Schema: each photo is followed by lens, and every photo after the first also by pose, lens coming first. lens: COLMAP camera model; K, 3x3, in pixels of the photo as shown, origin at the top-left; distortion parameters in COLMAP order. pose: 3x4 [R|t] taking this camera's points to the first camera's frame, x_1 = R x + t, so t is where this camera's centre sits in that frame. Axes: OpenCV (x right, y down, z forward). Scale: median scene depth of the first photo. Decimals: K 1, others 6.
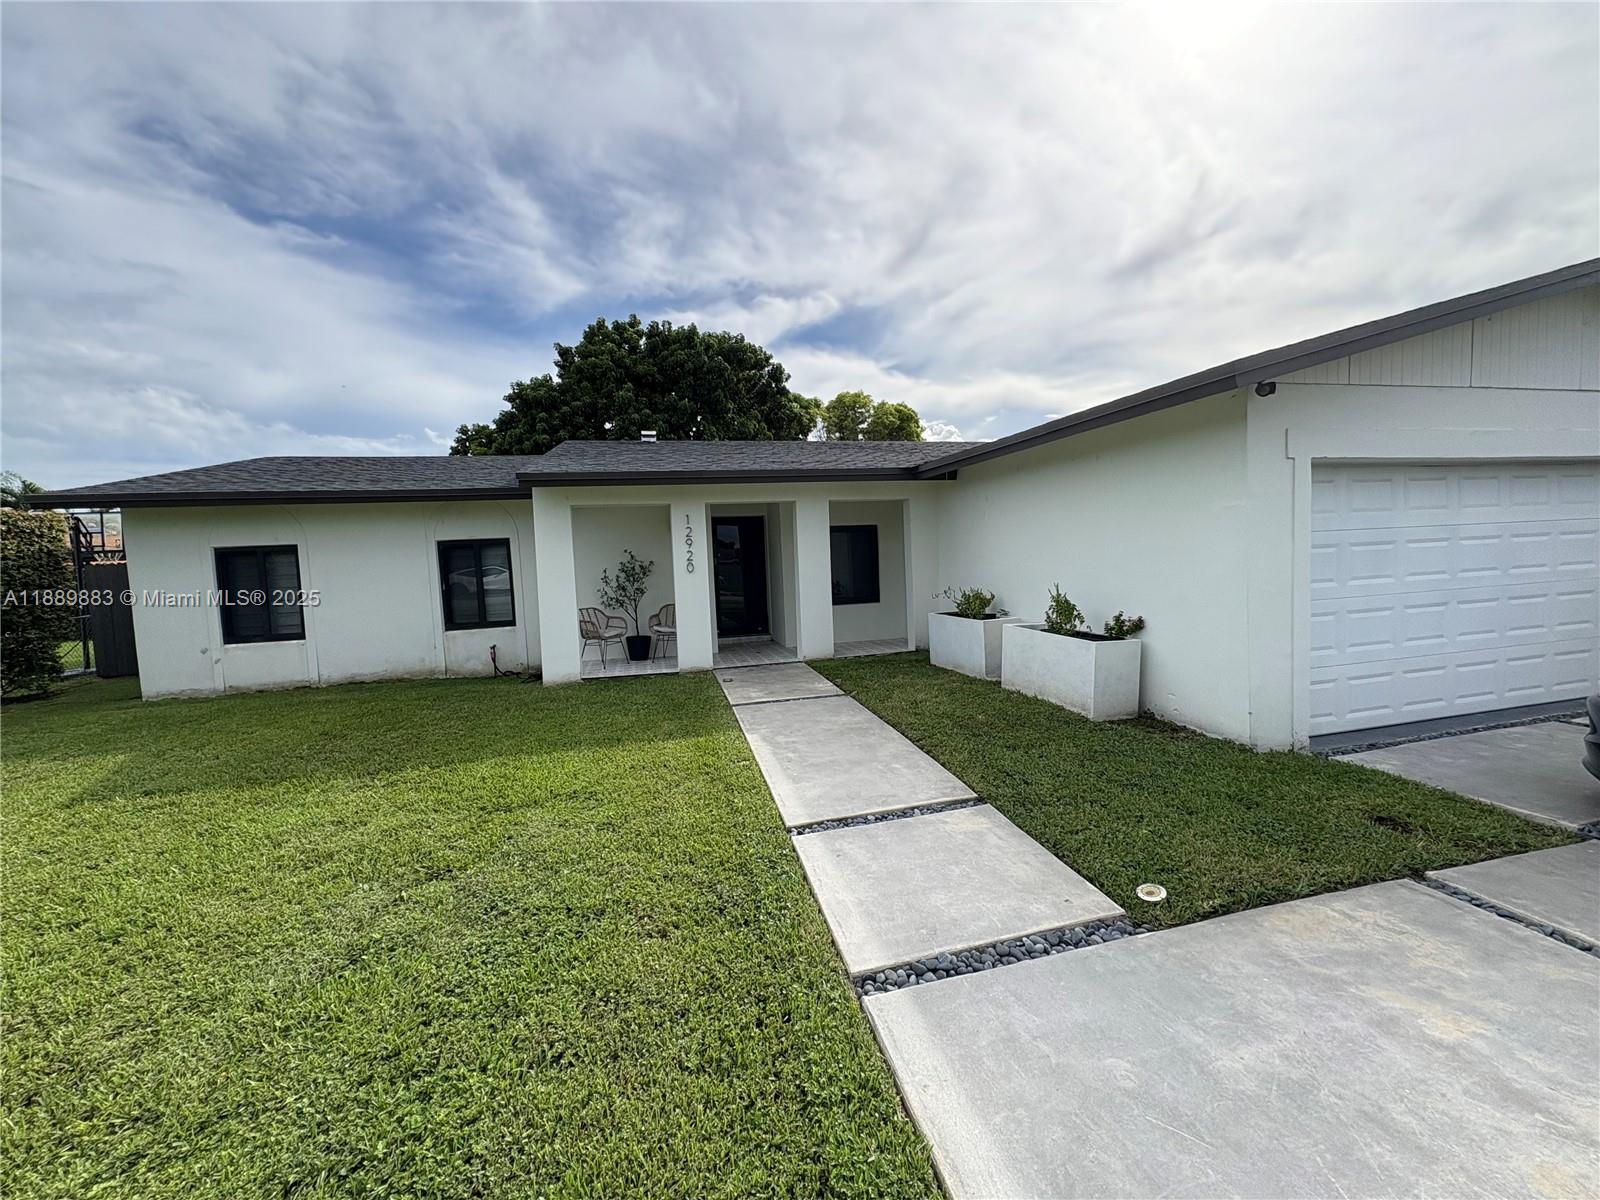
lens RADIAL K [[636.8, 0, 805.1], [0, 636.8, 600.1], [0, 0, 1]] dist [-0.003058, -0.000107]
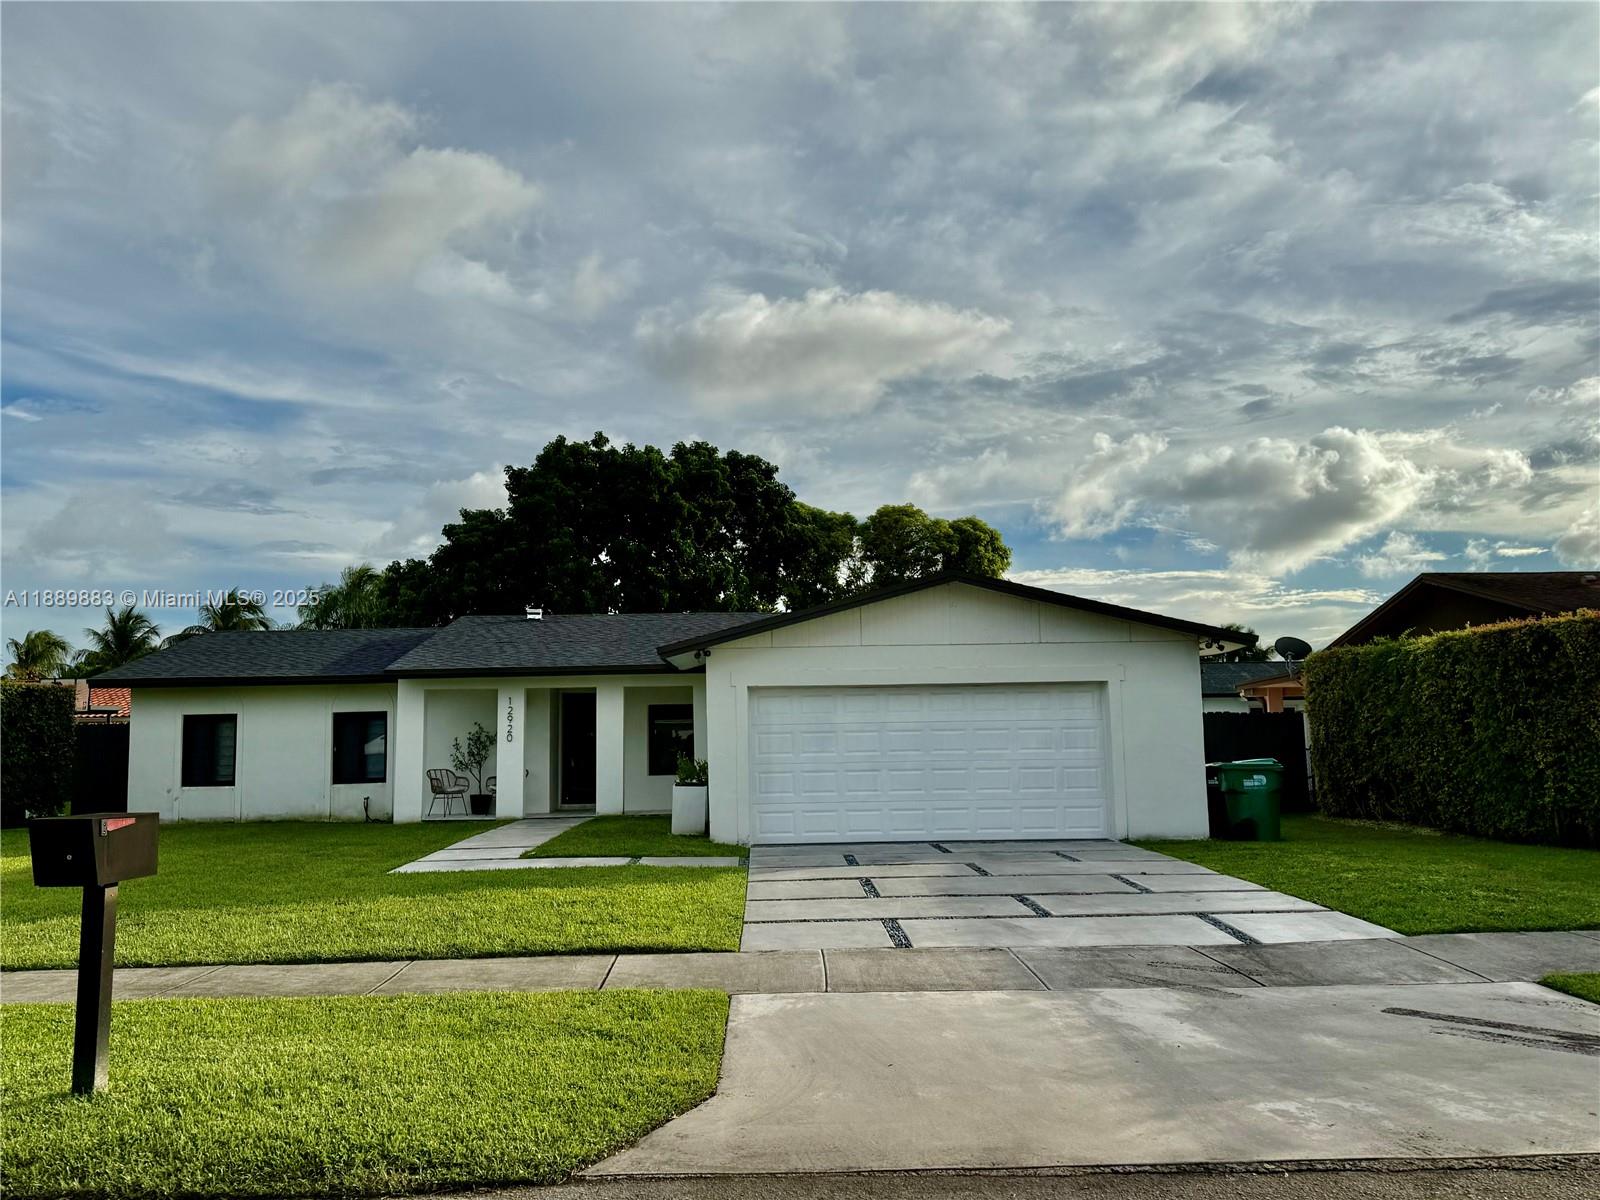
lens RADIAL K [[1298.8, 0, 801.1], [0, 1298.8, 597.0], [0, 0, 1]] dist [0.062678, 0.000149]
pose [[0.977609, 0.002773, -0.210409, 0.895027], [-0.037910, 0.985873, -0.163148, 0.071634], [0.206984, 0.167472, 0.963904, -1.388031]]
